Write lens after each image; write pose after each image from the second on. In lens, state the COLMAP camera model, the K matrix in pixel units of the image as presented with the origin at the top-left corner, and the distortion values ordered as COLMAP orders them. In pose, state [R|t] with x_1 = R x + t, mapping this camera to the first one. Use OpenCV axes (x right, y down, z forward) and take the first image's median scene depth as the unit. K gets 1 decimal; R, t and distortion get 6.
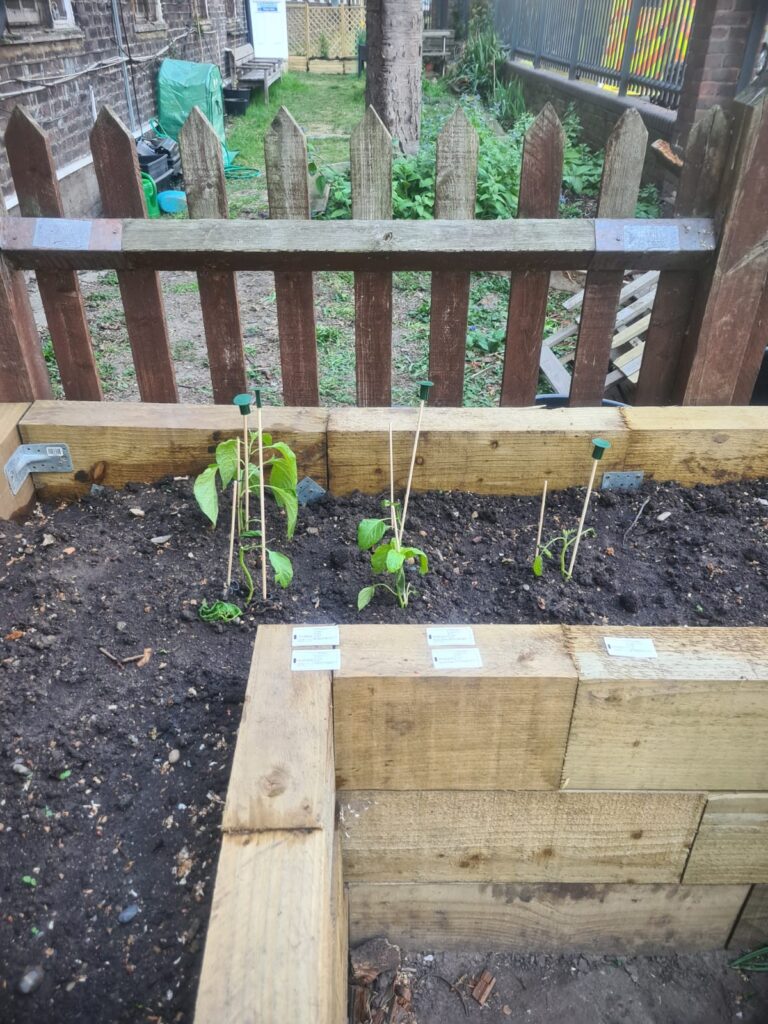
lens RADIAL K [[751.6, 0, 388.5], [0, 751.6, 512.1], [0, 0, 1]] dist [0.037252, -0.003845]
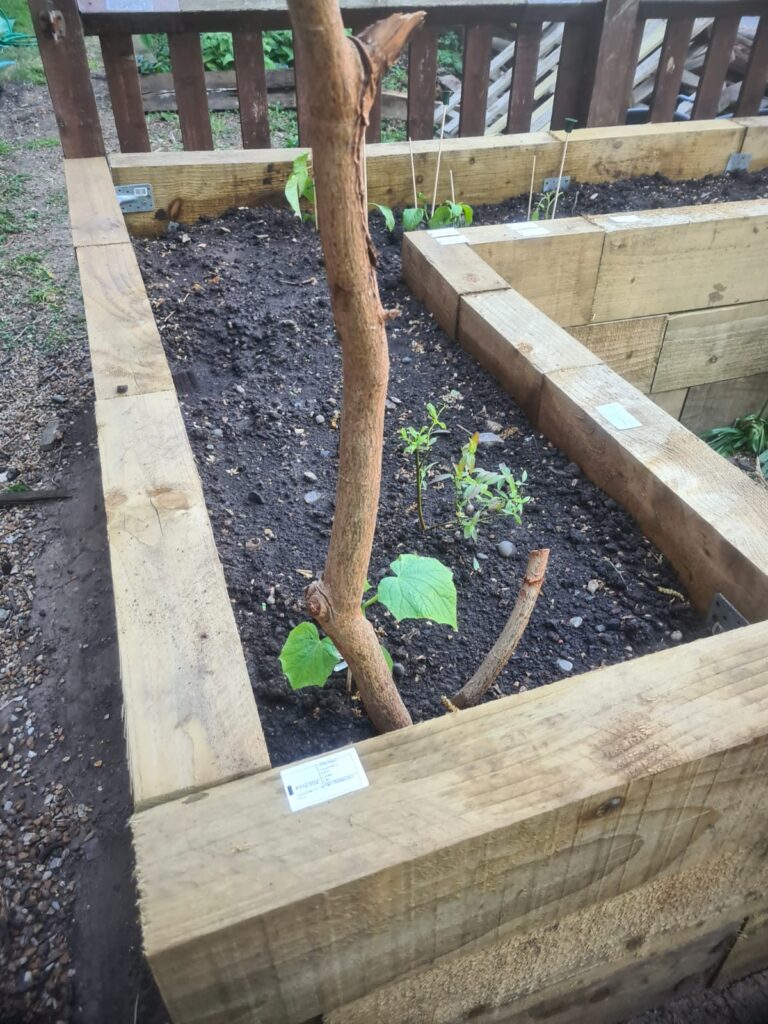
lens RADIAL K [[774.8, 0, 371.3], [0, 774.8, 510.1], [0, 0, 1]] dist [0.030645, -0.007672]
pose [[0.957041, -0.170002, 0.234887, -0.475861], [0.148887, 0.983263, 0.105012, 0.358941], [-0.248808, -0.065529, 0.966334, -0.365016]]
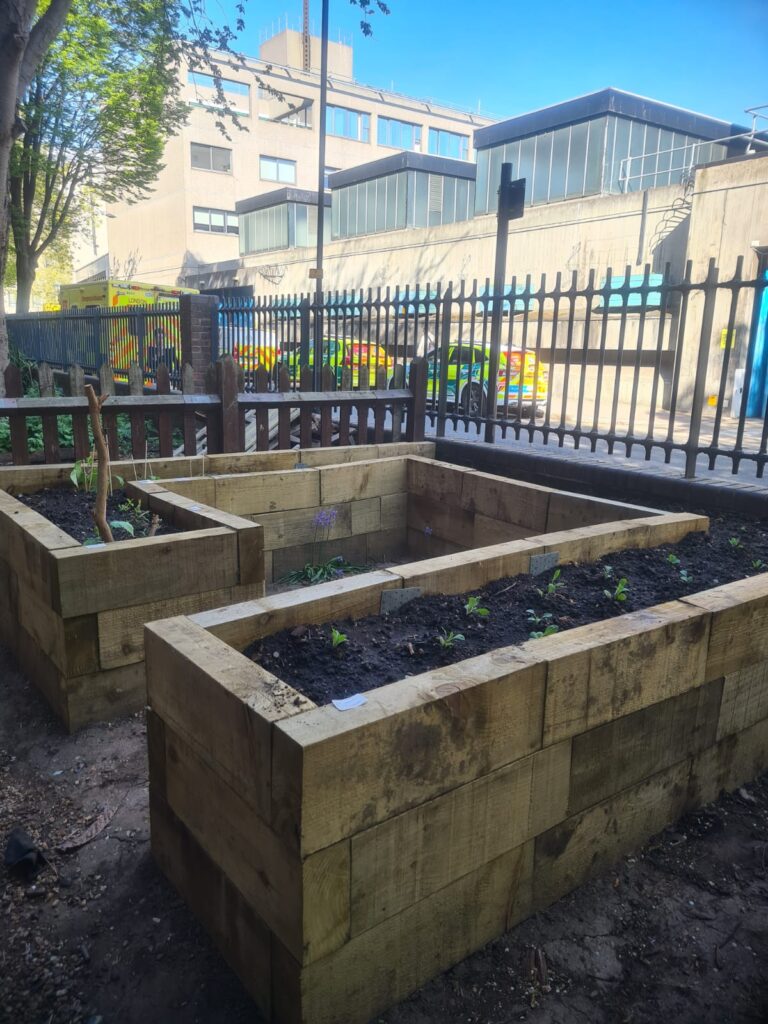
lens RADIAL K [[774.8, 0, 371.3], [0, 774.8, 510.1], [0, 0, 1]] dist [0.030645, -0.007672]
pose [[0.827294, -0.098998, 0.552977, -0.853227], [0.291292, 0.917276, -0.271577, 1.082820], [-0.480347, 0.385752, 0.787695, -1.614902]]
